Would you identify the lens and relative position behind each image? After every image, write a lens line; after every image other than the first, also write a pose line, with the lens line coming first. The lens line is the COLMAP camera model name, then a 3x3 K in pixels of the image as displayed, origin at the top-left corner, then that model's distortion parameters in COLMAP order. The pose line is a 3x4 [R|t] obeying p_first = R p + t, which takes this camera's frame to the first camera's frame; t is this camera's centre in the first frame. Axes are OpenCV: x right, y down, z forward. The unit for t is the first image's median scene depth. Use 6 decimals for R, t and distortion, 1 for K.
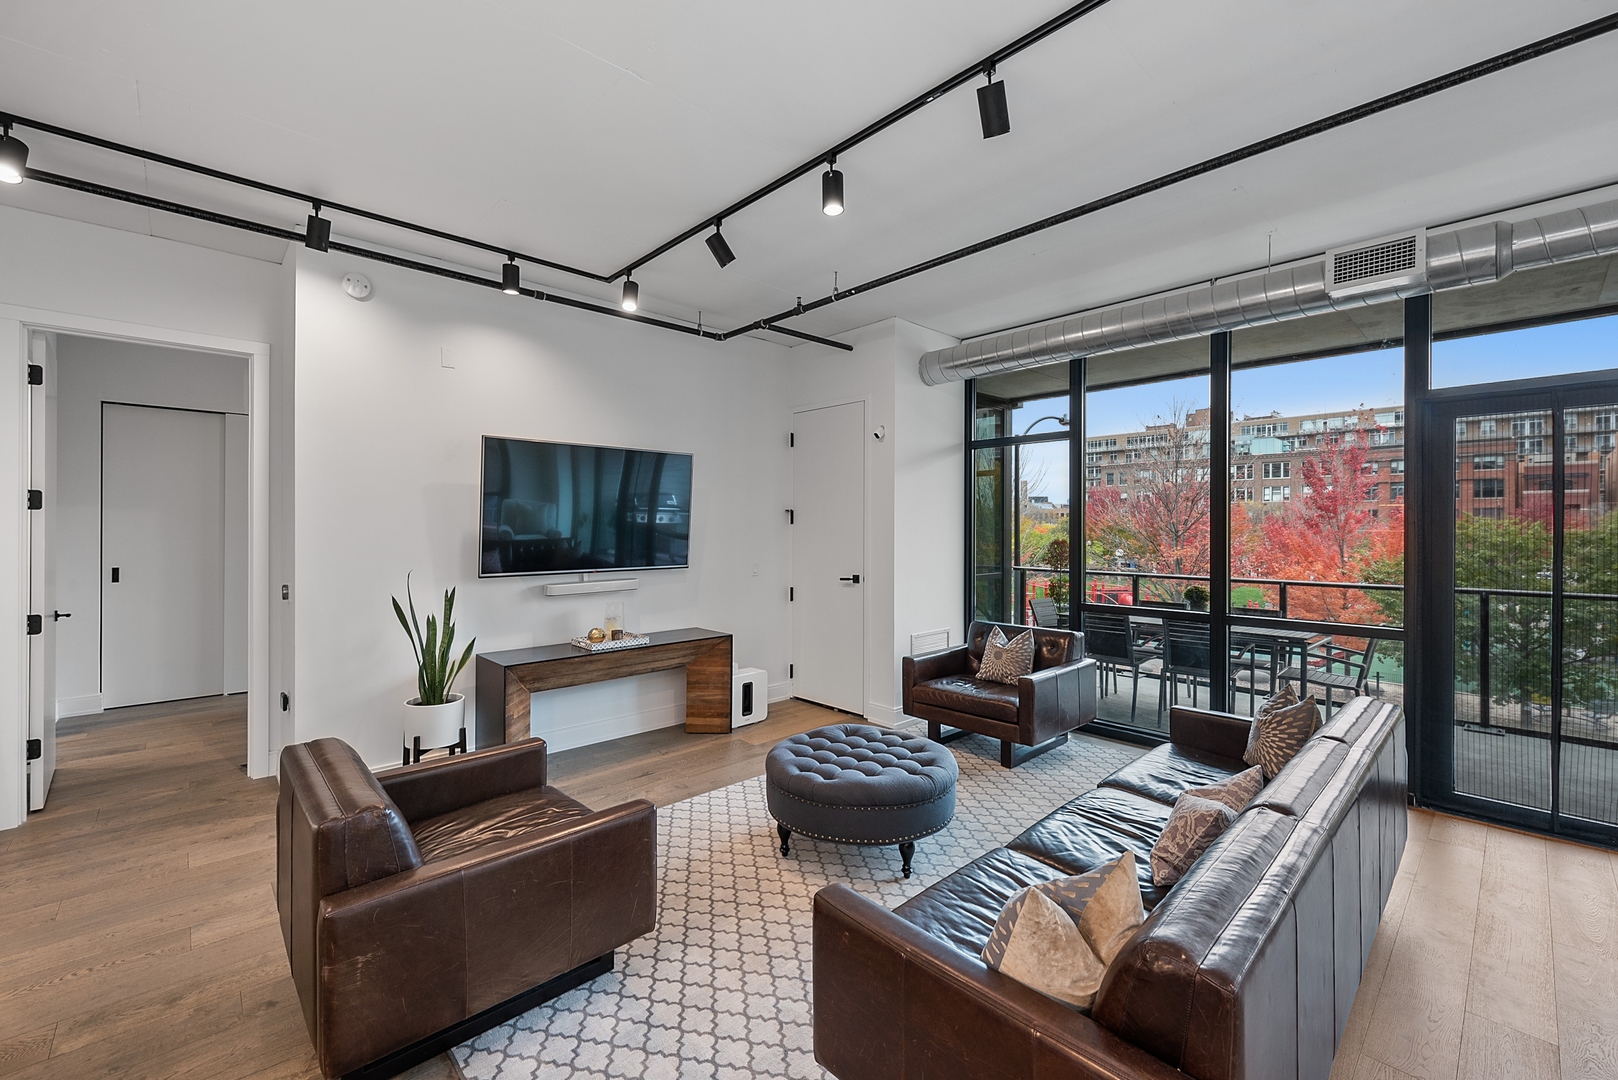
lens RADIAL K [[663.1, 0, 813.8], [0, 663.1, 530.5], [0, 0, 1]] dist [0.021229, 0.000119]
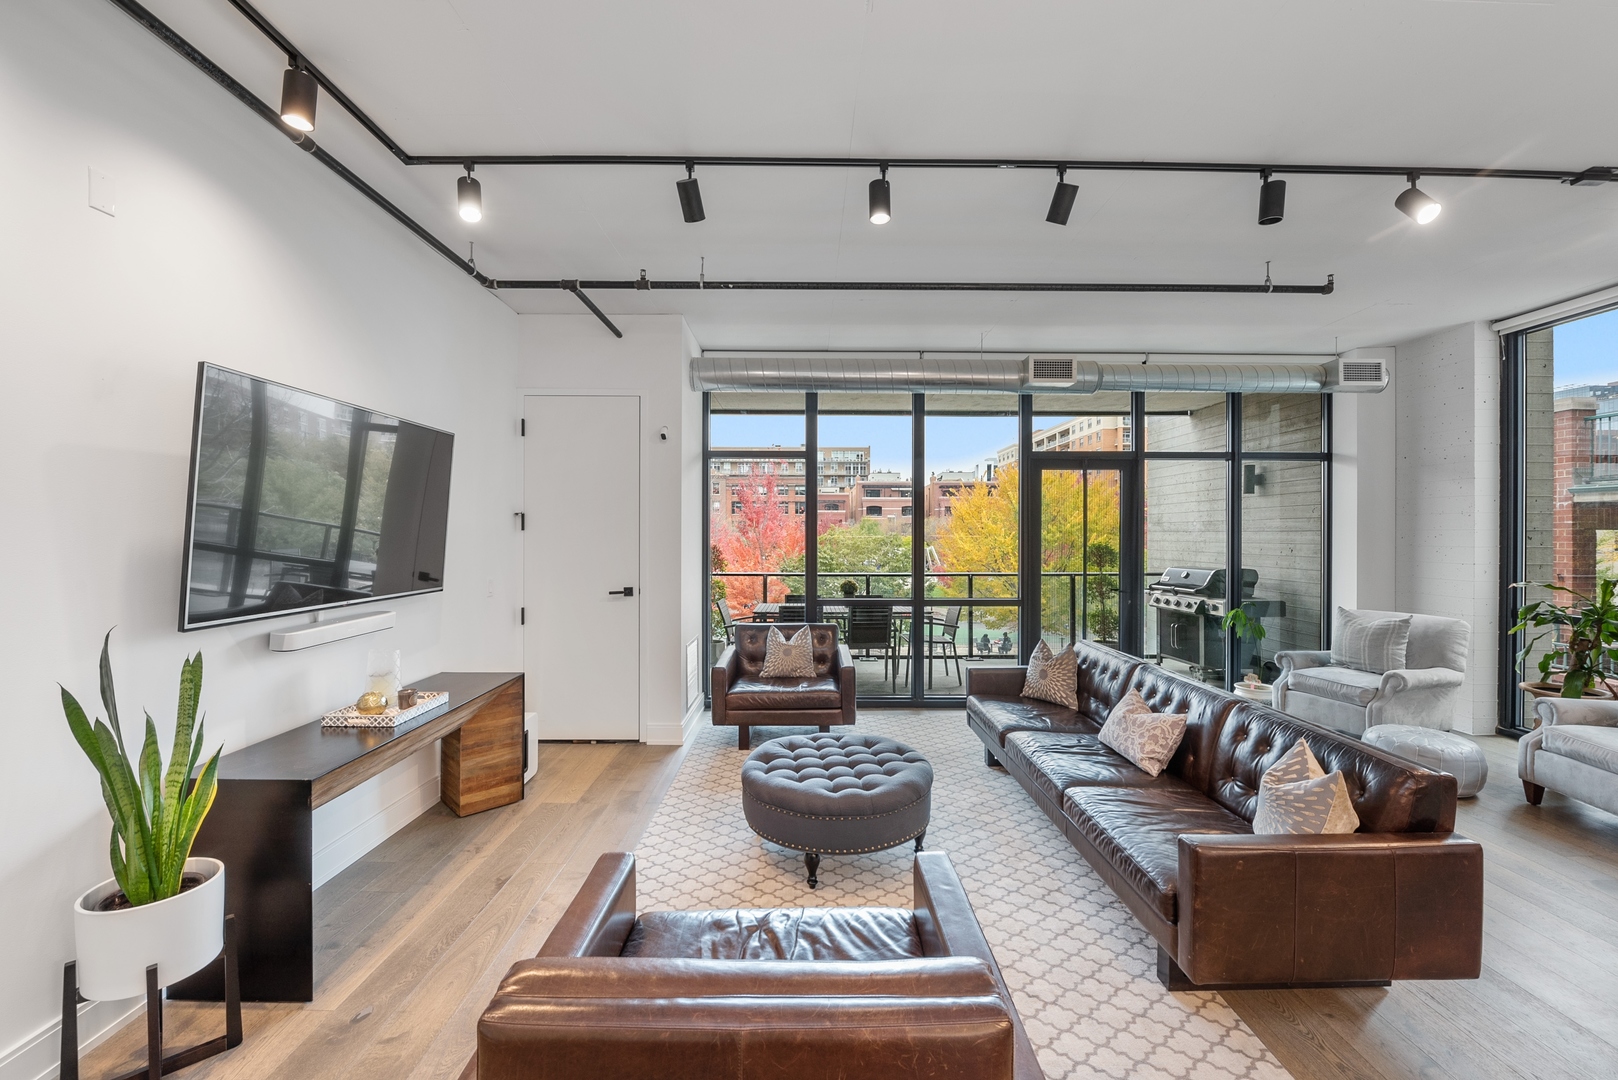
lens RADIAL K [[639.4, 0, 806.2], [0, 639.4, 536.6], [0, 0, 1]] dist [-0.000279, 0.000197]
pose [[0.688294, -0.001788, 0.725430, -0.490112], [0.002337, 0.999997, 0.000246, -0.001835], [-0.725429, 0.001526, 0.688296, 0.274900]]
